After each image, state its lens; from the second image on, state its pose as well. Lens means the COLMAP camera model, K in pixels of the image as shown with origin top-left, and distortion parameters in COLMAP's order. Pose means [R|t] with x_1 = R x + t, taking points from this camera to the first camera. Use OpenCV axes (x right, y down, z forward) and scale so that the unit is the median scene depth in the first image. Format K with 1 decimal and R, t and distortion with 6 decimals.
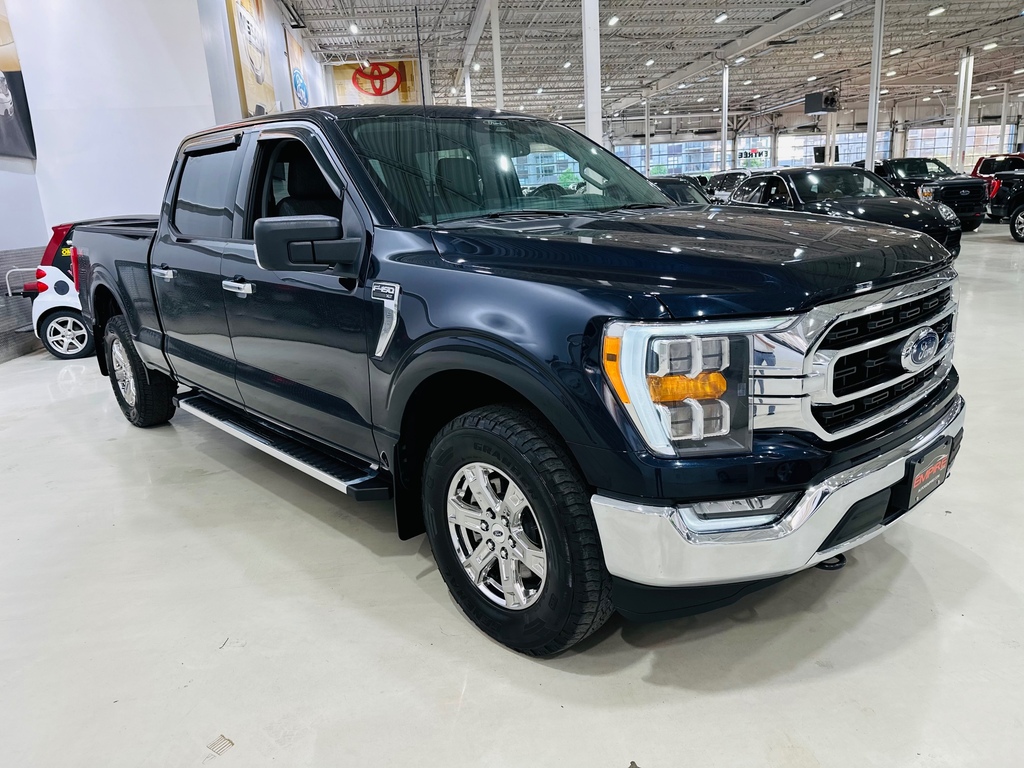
lens RADIAL K [[742.8, 0, 506.1], [0, 742.8, 399.3], [0, 0, 1]] dist [0.007307, -0.013521]
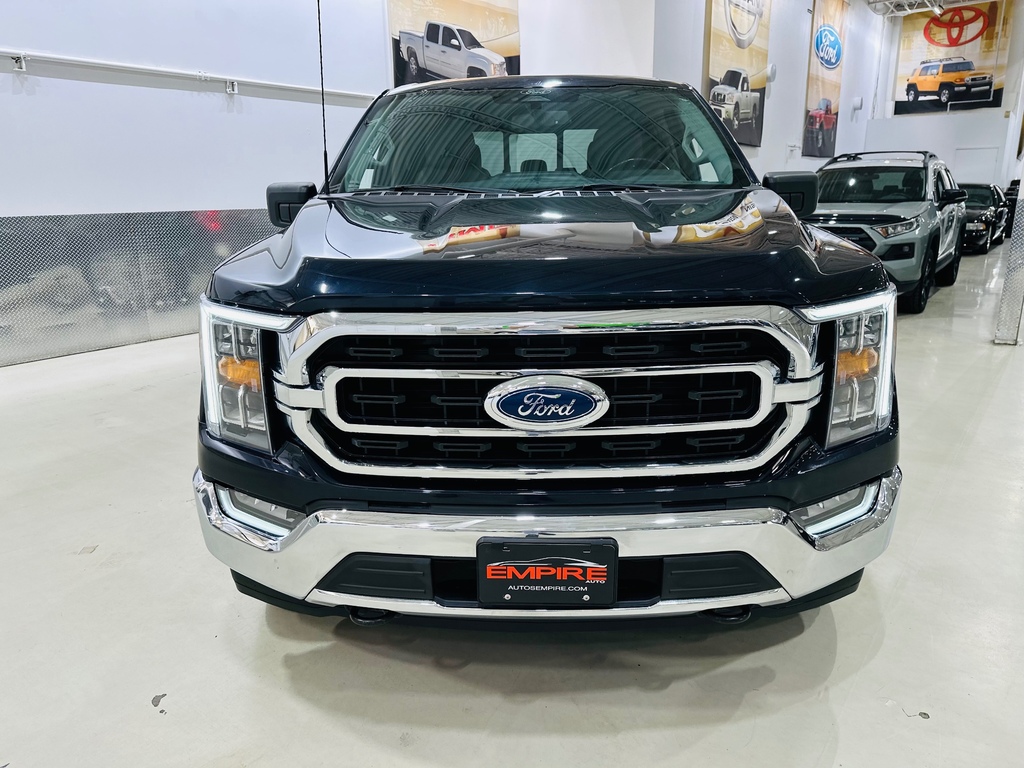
lens RADIAL K [[742.8, 0, 506.1], [0, 742.8, 399.3], [0, 0, 1]] dist [0.007307, -0.013521]
pose [[0.709002, 0.232623, -0.665735, 0.124364], [-0.203716, 0.971342, 0.122453, -0.018678], [0.675142, 0.048801, 0.736072, 0.054611]]
